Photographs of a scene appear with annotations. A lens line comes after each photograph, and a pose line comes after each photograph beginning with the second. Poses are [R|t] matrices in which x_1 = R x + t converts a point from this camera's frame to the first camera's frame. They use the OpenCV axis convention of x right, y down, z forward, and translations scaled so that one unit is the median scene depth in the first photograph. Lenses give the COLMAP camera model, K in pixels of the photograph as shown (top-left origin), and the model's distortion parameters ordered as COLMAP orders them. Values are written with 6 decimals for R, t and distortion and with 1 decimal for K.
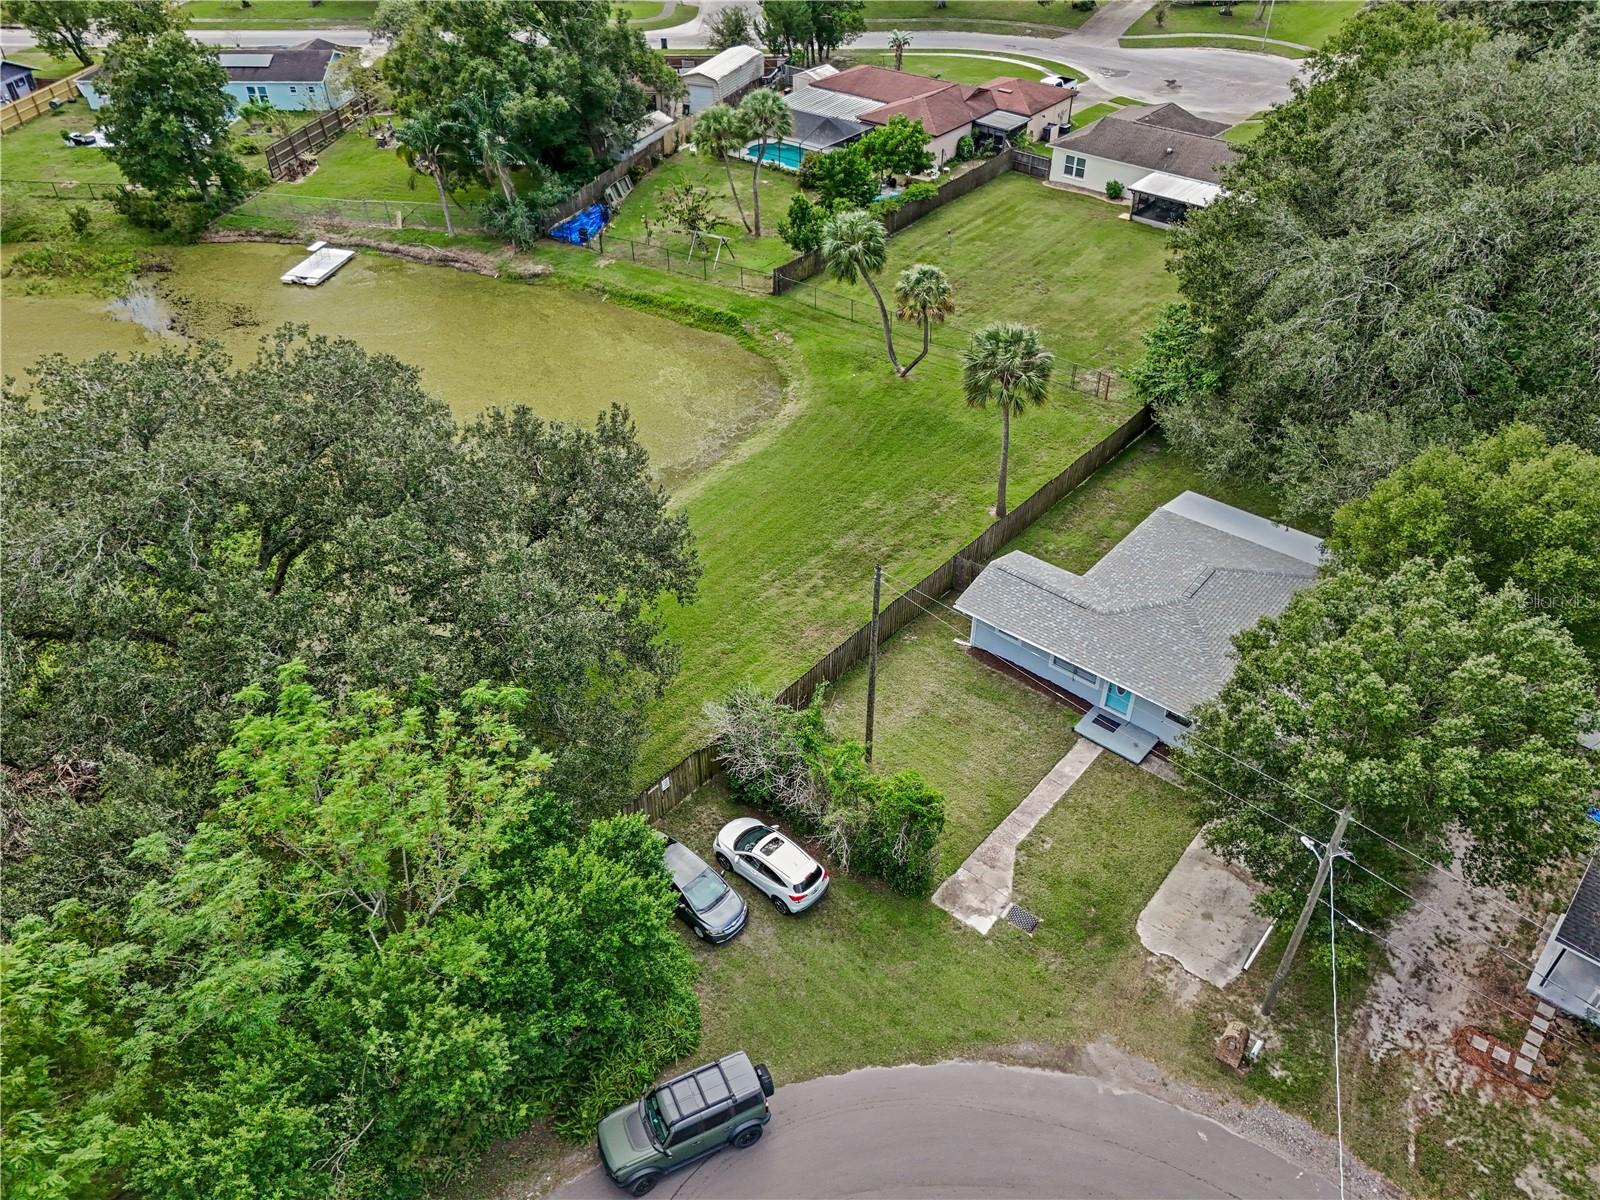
lens RADIAL K [[1177.7, 0, 800.0], [0, 1177.7, 600.0], [0, 0, 1]] dist [0.073273, -0.078047]
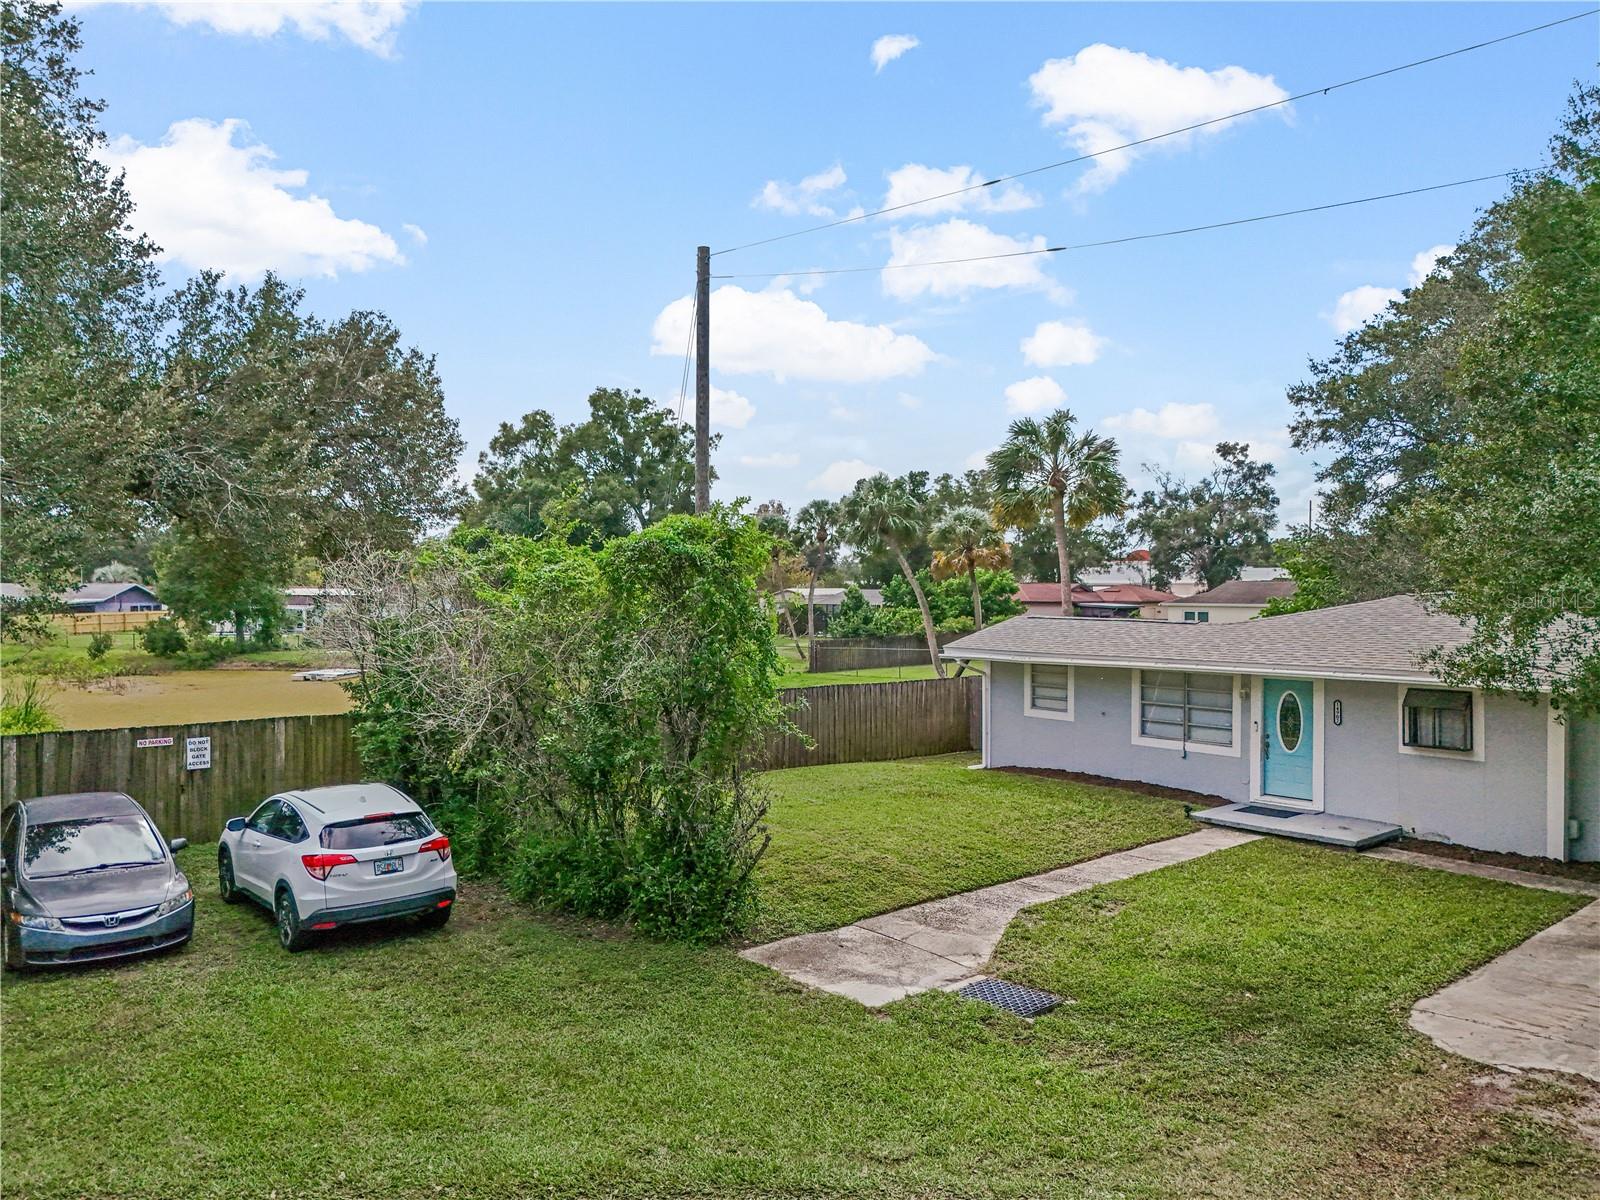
lens RADIAL K [[1178.4, 0, 794.3], [0, 1178.4, 582.6], [0, 0, 1]] dist [0.077676, -0.083289]
pose [[0.988365, -0.000747, -0.152097, 0.152575], [-0.094678, 0.779603, -0.619077, 0.323767], [0.119037, 0.626274, 0.770461, 0.586449]]
